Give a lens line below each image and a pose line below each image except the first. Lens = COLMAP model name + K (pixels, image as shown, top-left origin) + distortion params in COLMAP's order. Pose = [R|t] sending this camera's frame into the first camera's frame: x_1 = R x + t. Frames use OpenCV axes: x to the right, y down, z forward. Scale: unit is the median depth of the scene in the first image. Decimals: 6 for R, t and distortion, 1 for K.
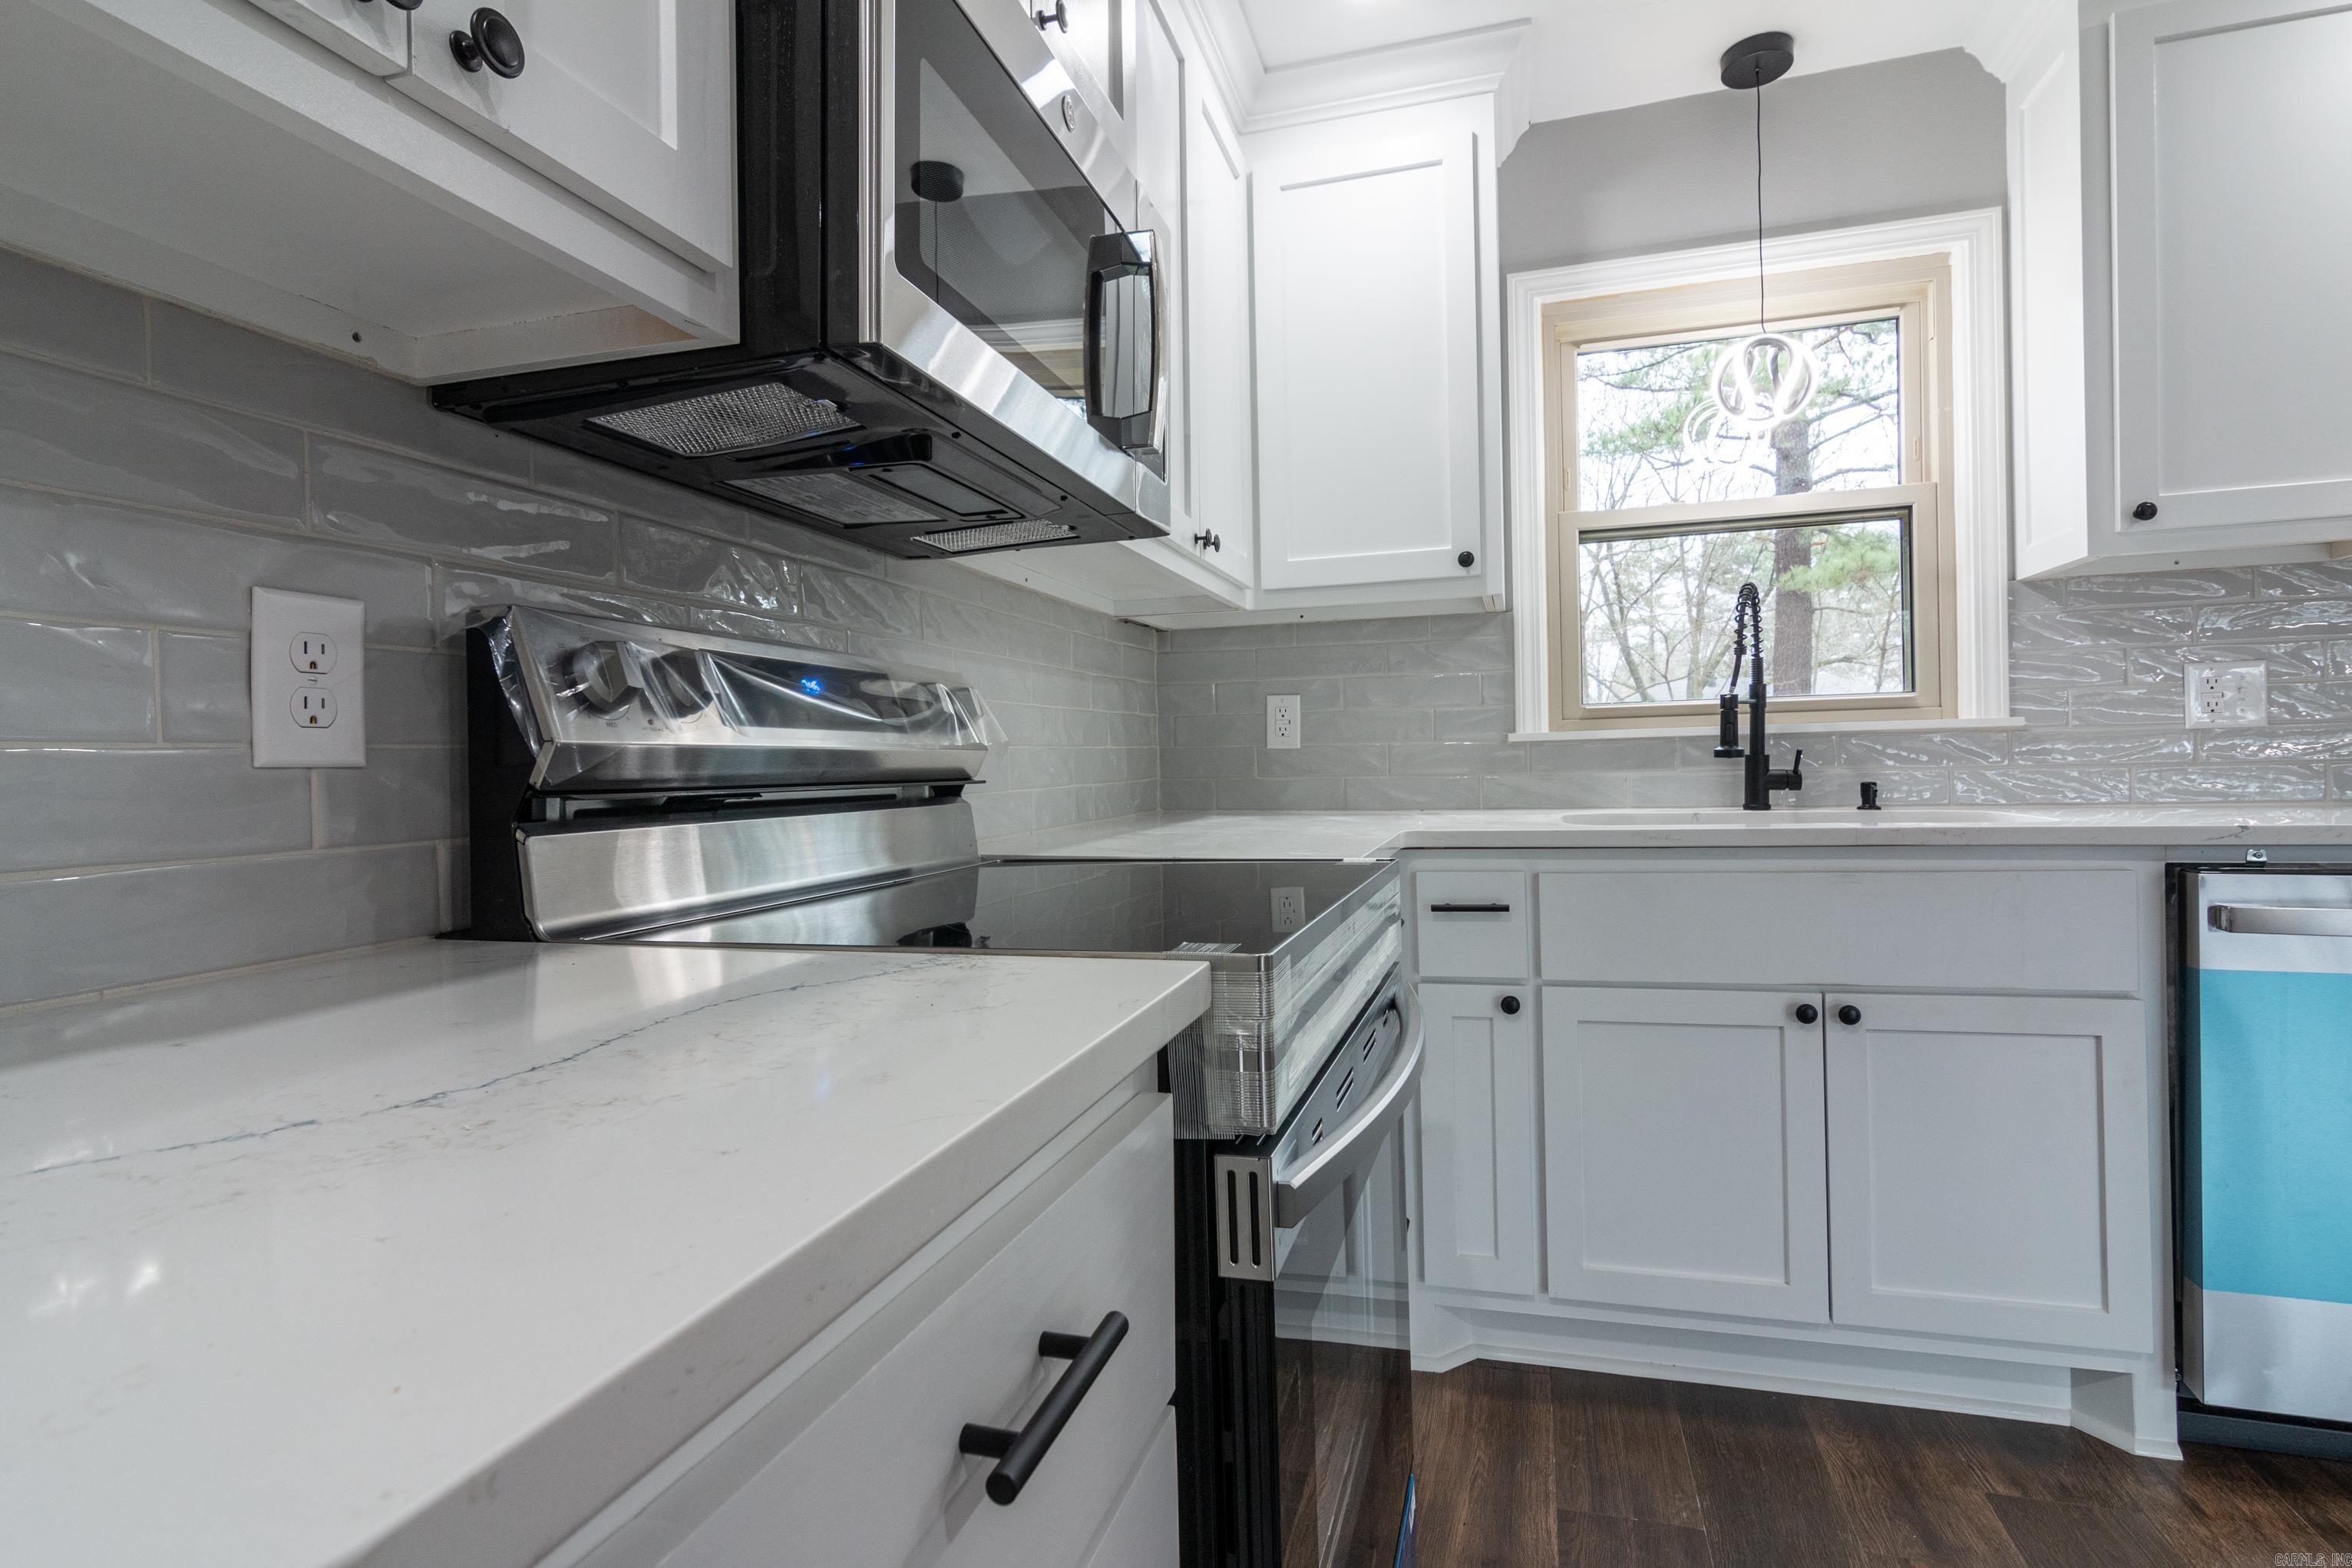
lens RADIAL K [[1184.0, 0, 1178.4], [0, 1184.0, 765.5], [0, 0, 1]] dist [-0.000106, 0.004576]
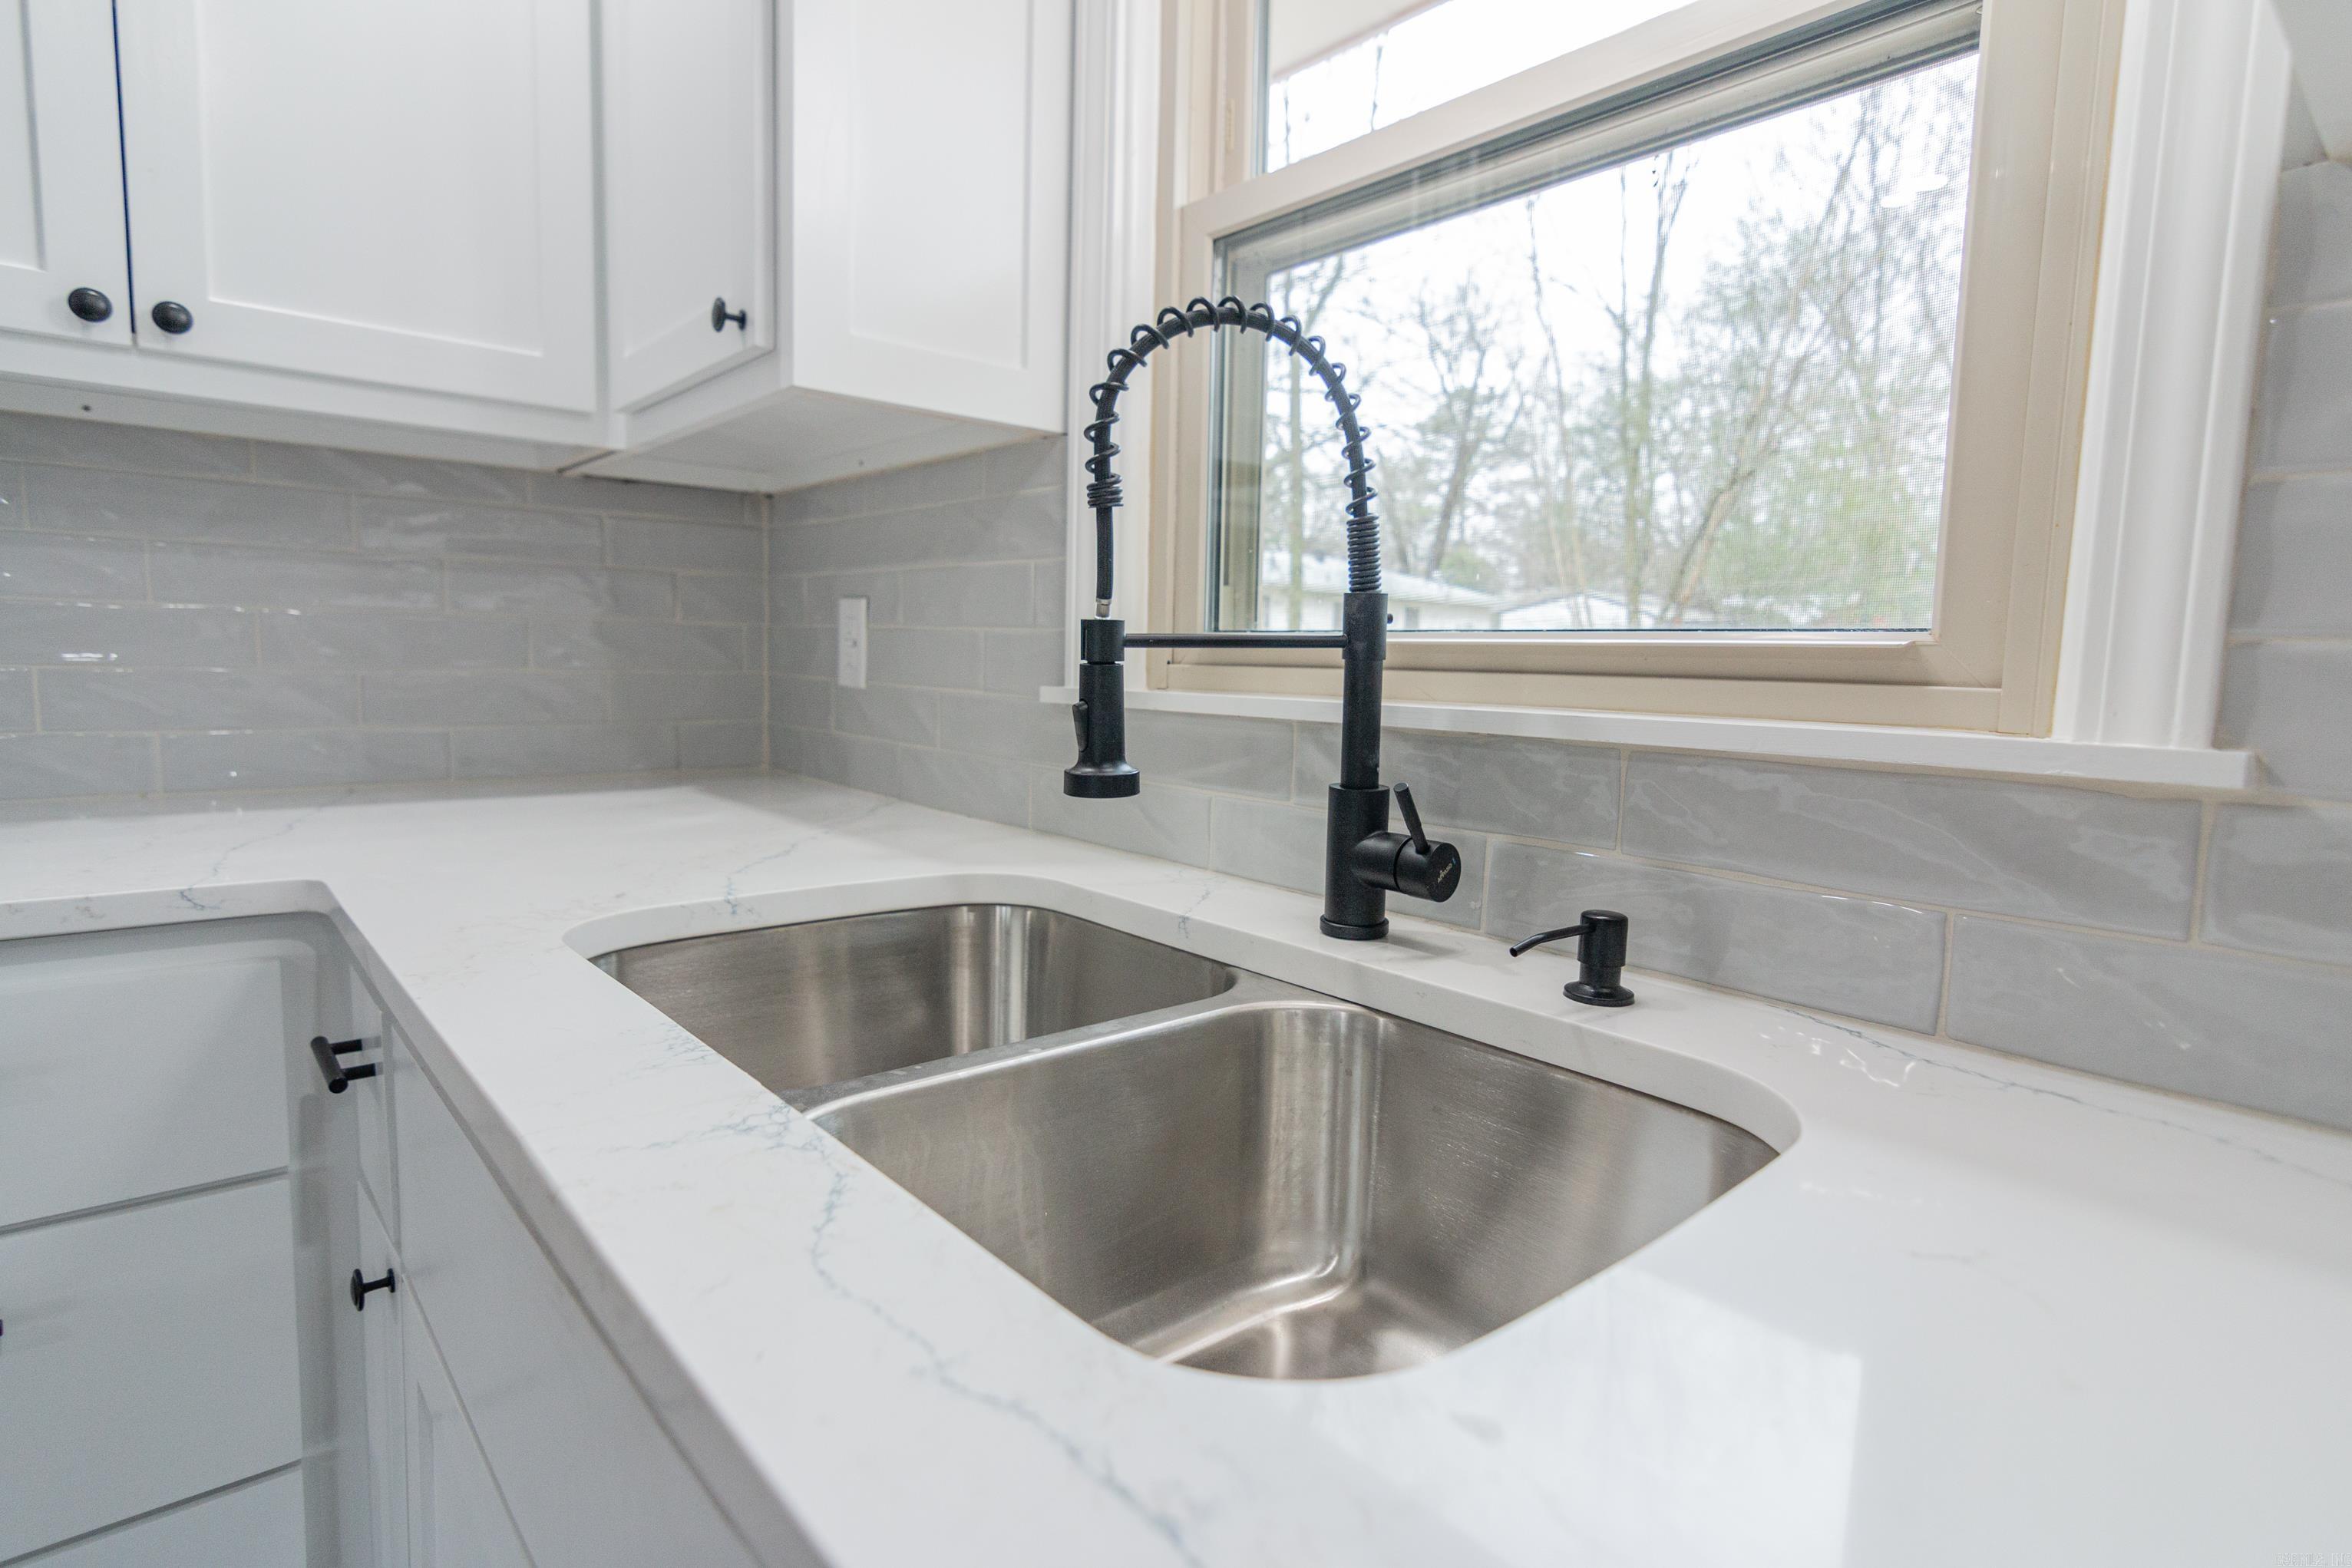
lens RADIAL K [[1184.0, 0, 1169.3], [0, 1184.0, 774.8], [0, 0, 1]] dist [-0.000106, 0.004576]
pose [[0.838886, 0.099414, -0.535151, 0.643838], [-0.047027, 0.992740, 0.110702, -0.052110], [0.542271, -0.067700, 0.837472, 0.667989]]
